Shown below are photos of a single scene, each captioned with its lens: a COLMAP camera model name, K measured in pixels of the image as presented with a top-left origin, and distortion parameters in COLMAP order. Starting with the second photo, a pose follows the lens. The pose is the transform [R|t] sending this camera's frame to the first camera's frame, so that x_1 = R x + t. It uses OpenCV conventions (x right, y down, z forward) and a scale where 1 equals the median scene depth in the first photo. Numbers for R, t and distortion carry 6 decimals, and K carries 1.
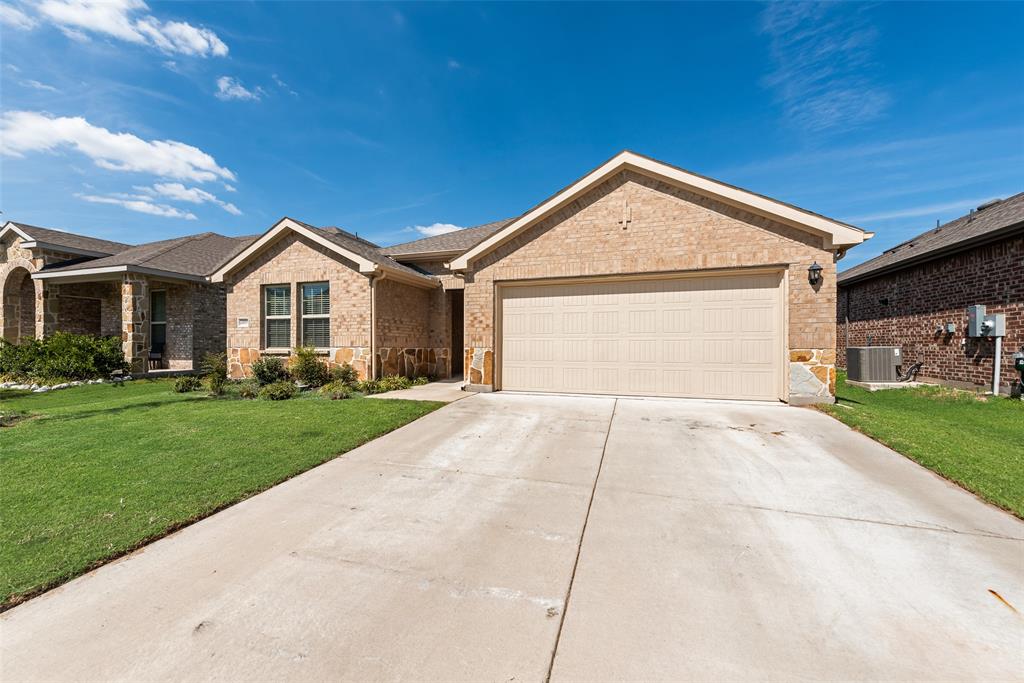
lens RADIAL K [[398.4, 0, 518.3], [0, 398.4, 348.0], [0, 0, 1]] dist [0.009243, -0.001760]
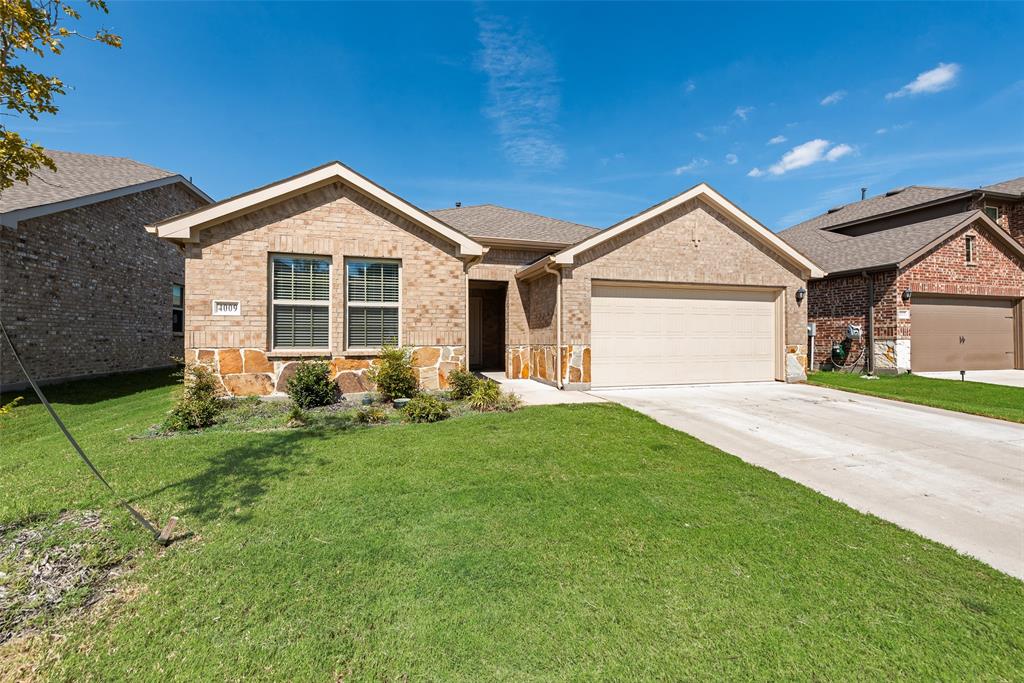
lens RADIAL K [[398.4, 0, 507.1], [0, 398.4, 337.3], [0, 0, 1]] dist [0.009243, -0.001760]
pose [[0.831856, 0.000773, 0.554992, -0.816228], [0.003127, 0.999977, -0.006081, -0.015696], [-0.554983, 0.006794, 0.831834, 0.288158]]
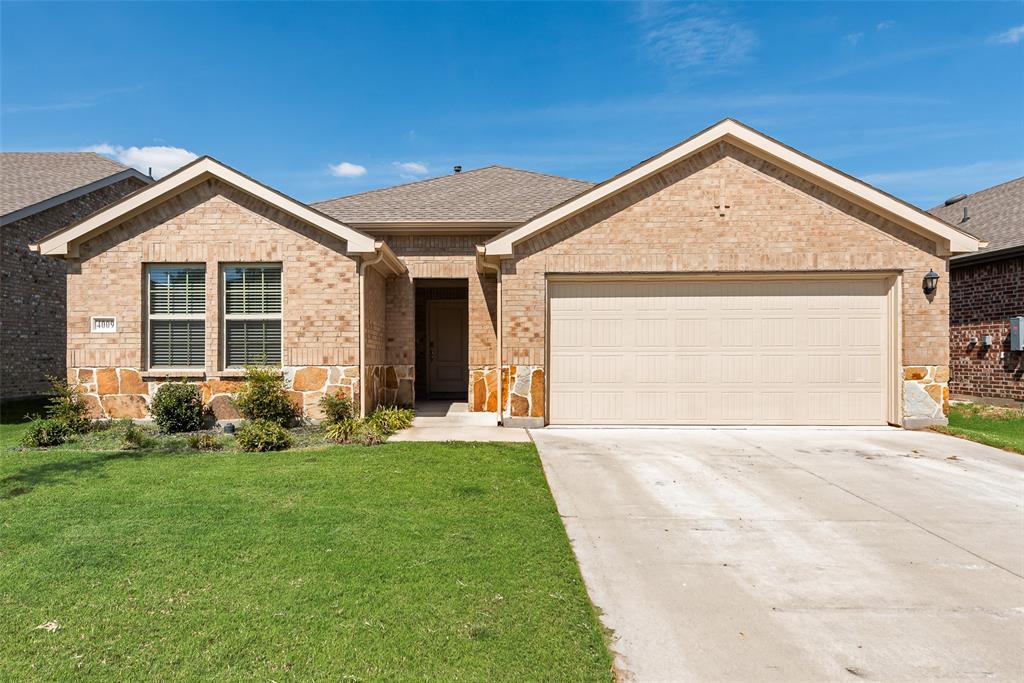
lens RADIAL K [[621.7, 0, 469.9], [0, 621.7, 357.2], [0, 0, 1]] dist [0.009680, -0.002481]
pose [[0.958488, -0.003195, 0.285114, -0.527035], [0.004032, 0.999989, -0.002349, -0.014259], [-0.285103, 0.003401, 0.958491, -0.042644]]
